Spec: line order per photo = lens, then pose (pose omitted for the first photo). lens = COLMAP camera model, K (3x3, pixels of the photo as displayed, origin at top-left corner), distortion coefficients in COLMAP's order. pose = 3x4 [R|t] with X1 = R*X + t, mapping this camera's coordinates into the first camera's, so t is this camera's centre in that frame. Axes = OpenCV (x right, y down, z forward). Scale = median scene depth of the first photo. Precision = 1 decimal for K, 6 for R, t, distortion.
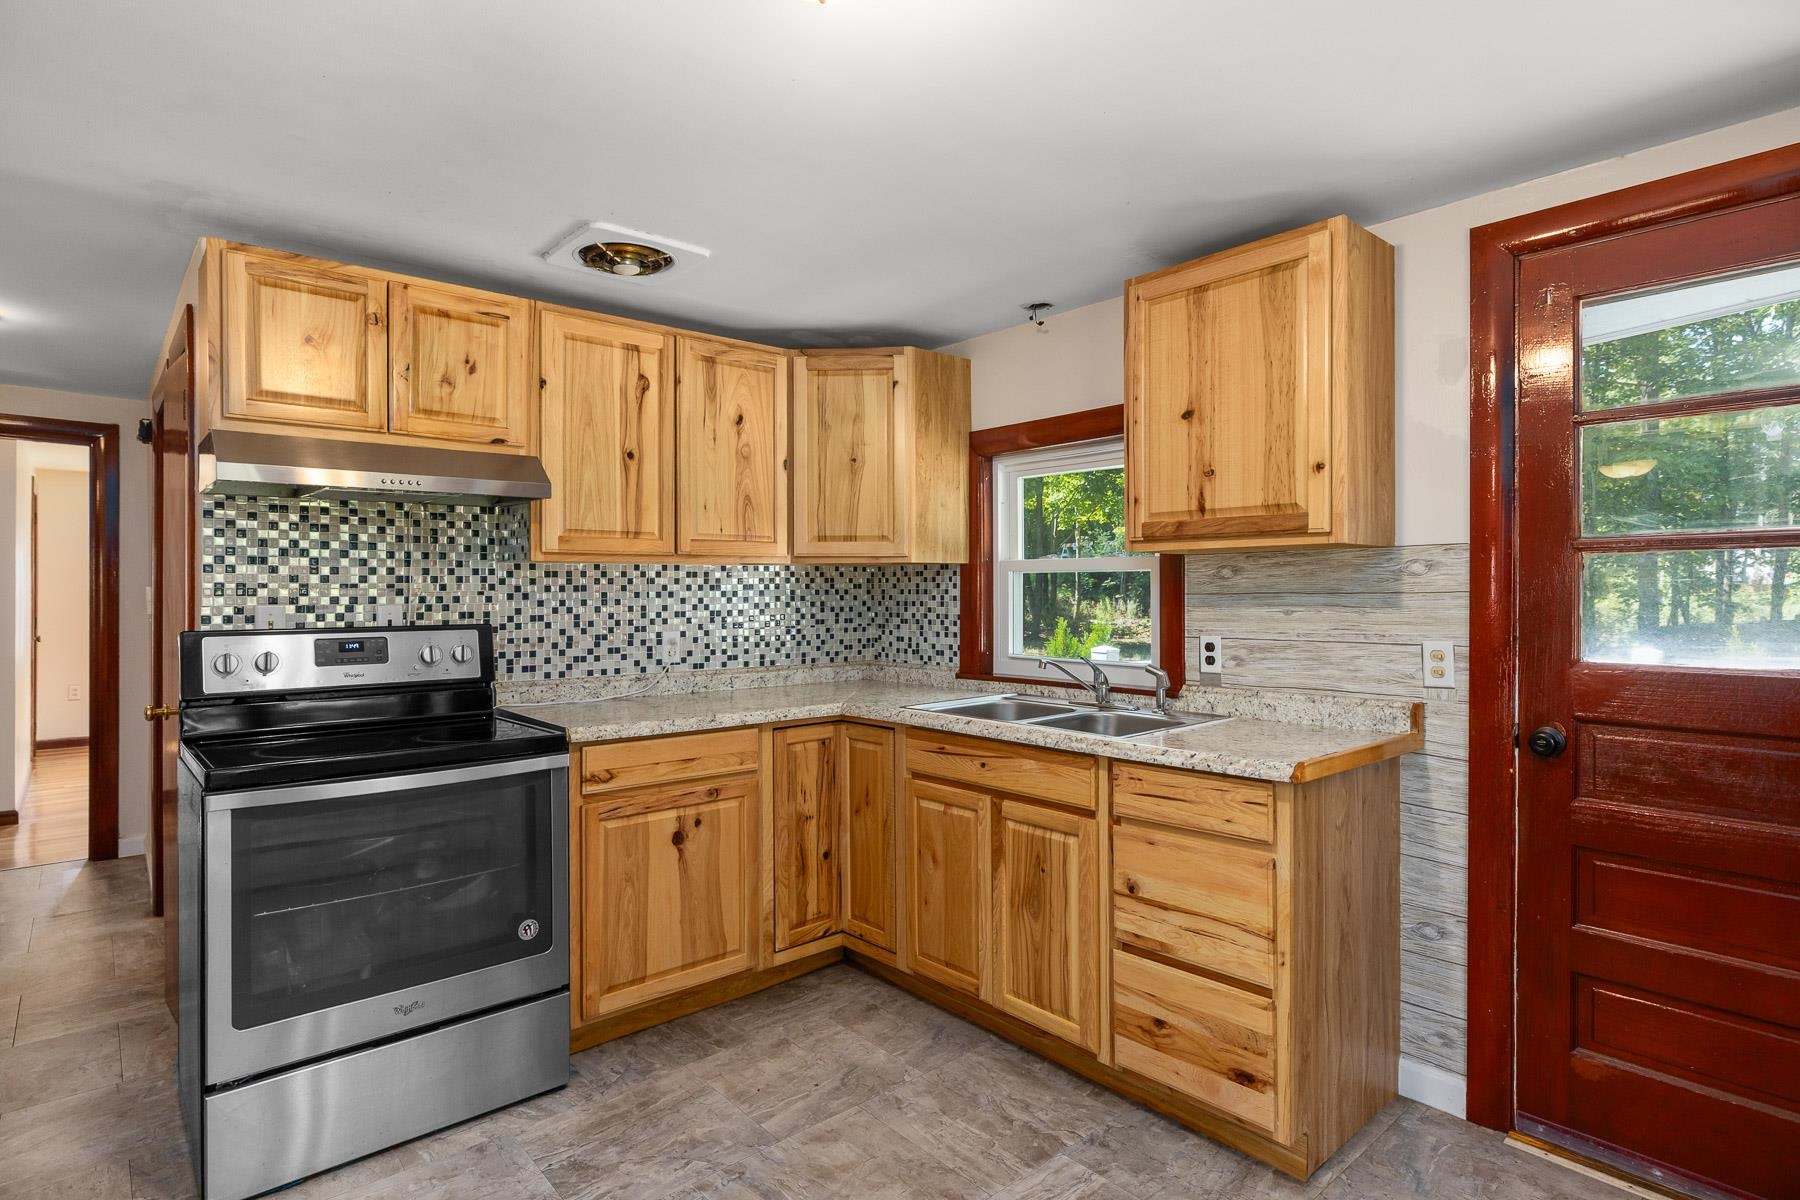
lens RADIAL K [[929.1, 0, 901.0], [0, 929.1, 595.6], [0, 0, 1]] dist [-0.003218, 0.000193]
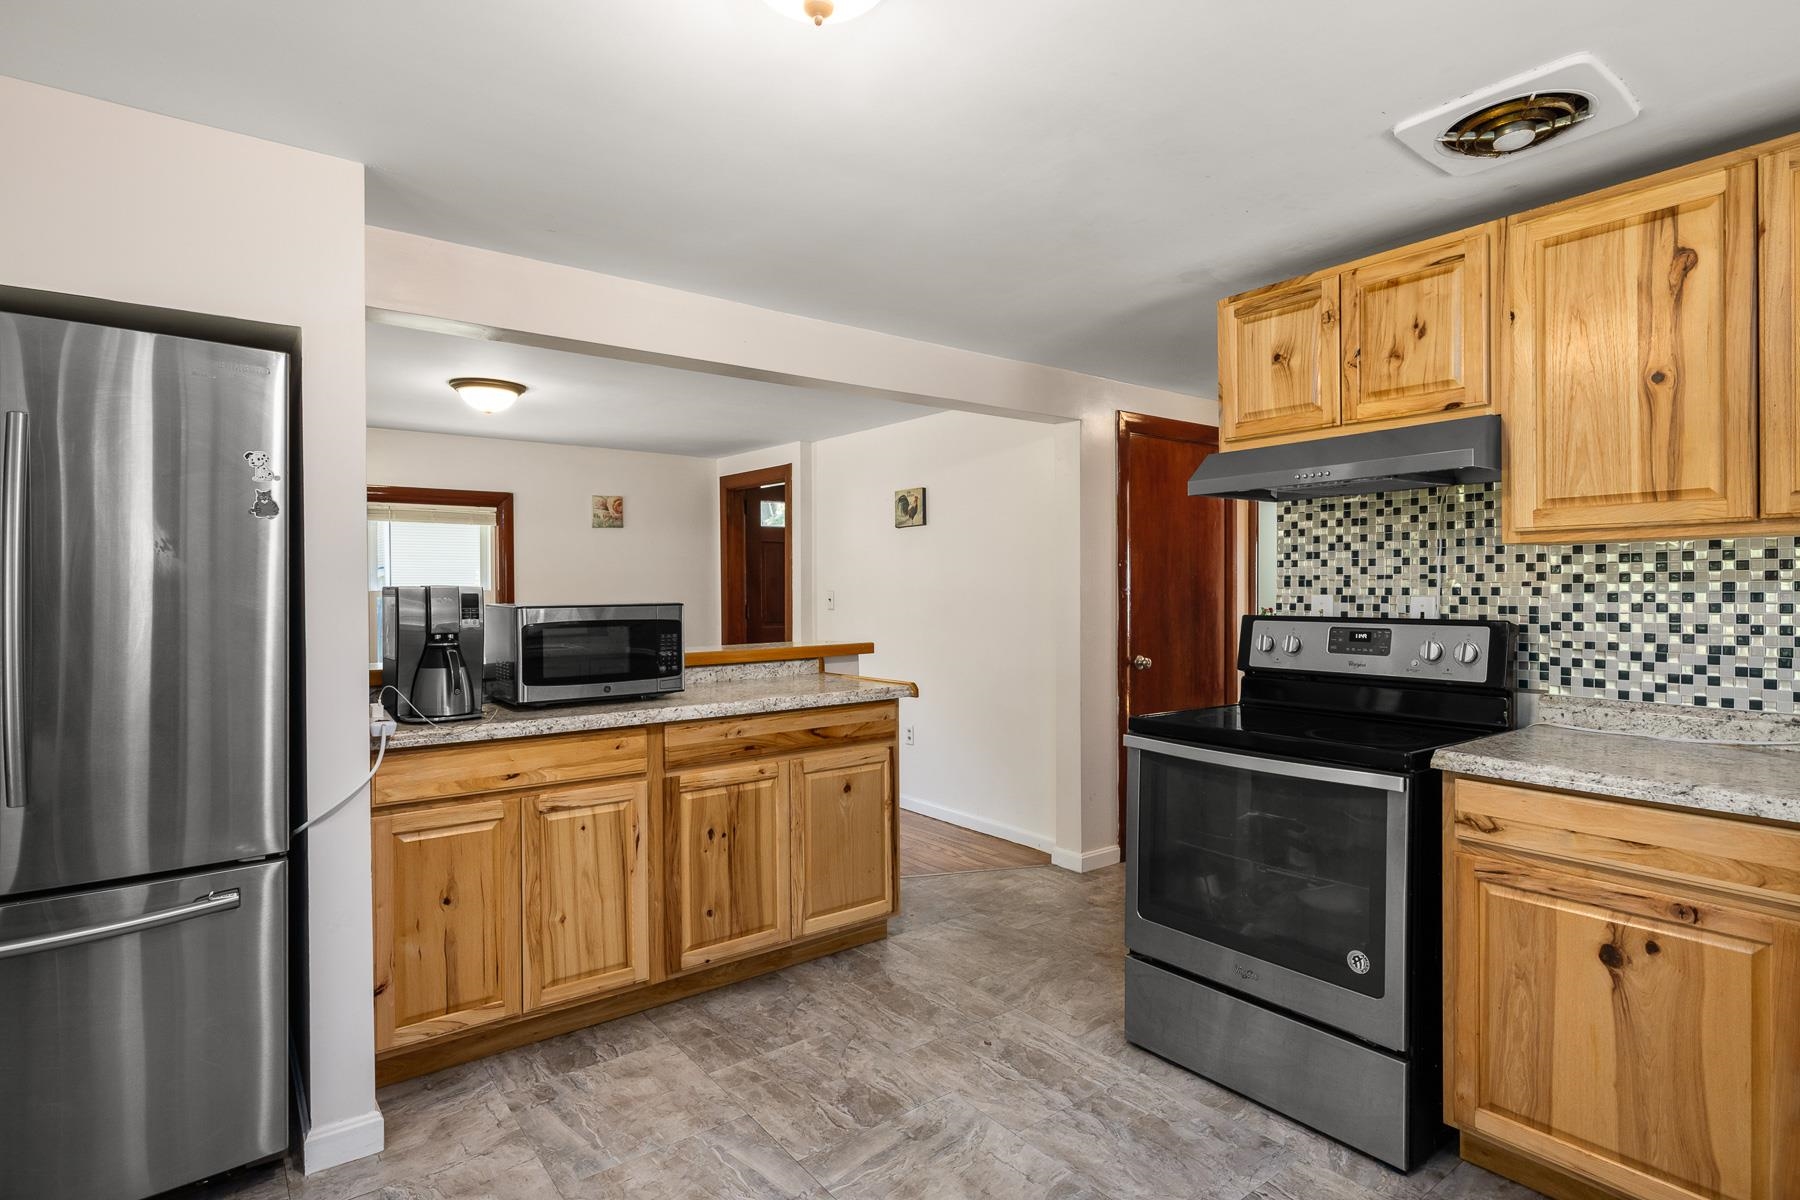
lens RADIAL K [[929.1, 0, 895.8], [0, 929.1, 597.4], [0, 0, 1]] dist [-0.003218, 0.000193]
pose [[-0.071360, 0.013218, -0.997363, 0.461308], [0.000263, 0.999912, 0.013233, -0.001866], [0.997451, 0.000682, -0.071357, 0.557106]]
